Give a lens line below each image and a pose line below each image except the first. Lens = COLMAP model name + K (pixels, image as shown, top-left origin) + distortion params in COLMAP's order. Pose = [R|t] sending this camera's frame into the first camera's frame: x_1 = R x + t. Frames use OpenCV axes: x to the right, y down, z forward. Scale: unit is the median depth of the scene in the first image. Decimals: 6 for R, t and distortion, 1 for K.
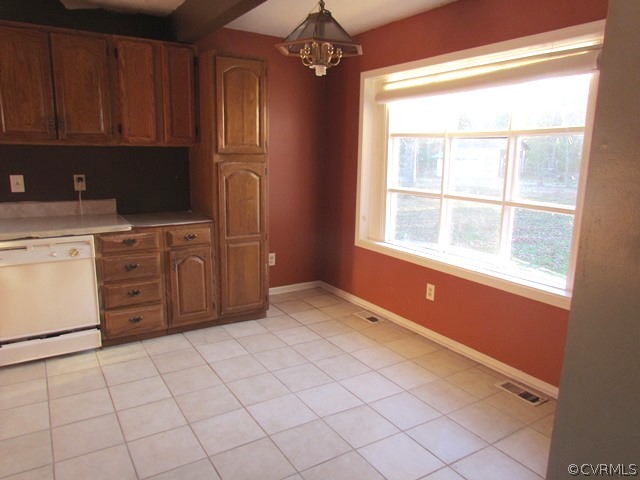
lens RADIAL K [[464.4, 0, 323.0], [0, 464.4, 241.2], [0, 0, 1]] dist [0.004169, -0.006197]
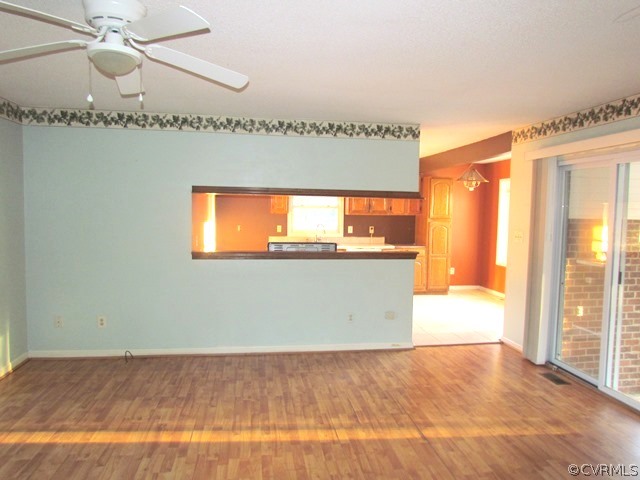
lens RADIAL K [[464.4, 0, 324.5], [0, 464.4, 240.8], [0, 0, 1]] dist [0.004169, -0.006197]
pose [[0.921811, 0.021728, -0.387031, 0.199355], [-0.073328, 0.990176, -0.119060, 0.248555], [0.380642, 0.138131, 0.914348, -1.363506]]
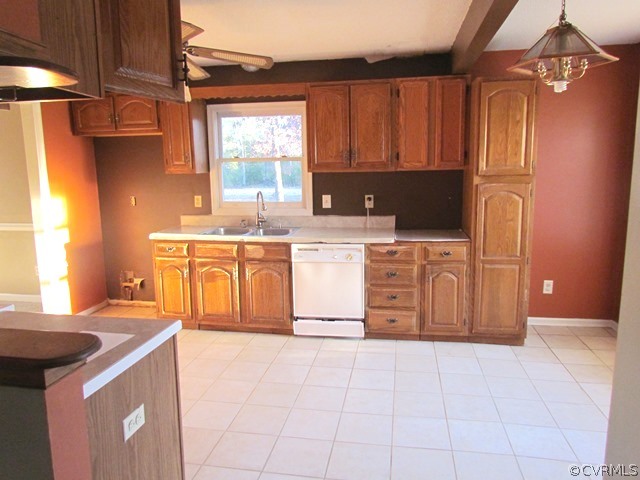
lens RADIAL K [[464.4, 0, 321.1], [0, 464.4, 243.9], [0, 0, 1]] dist [0.004169, -0.006197]
pose [[0.747729, 0.076921, -0.659534, 0.206633], [-0.098020, 0.995172, 0.004939, -0.008627], [0.656730, 0.060954, 0.751658, 0.003885]]
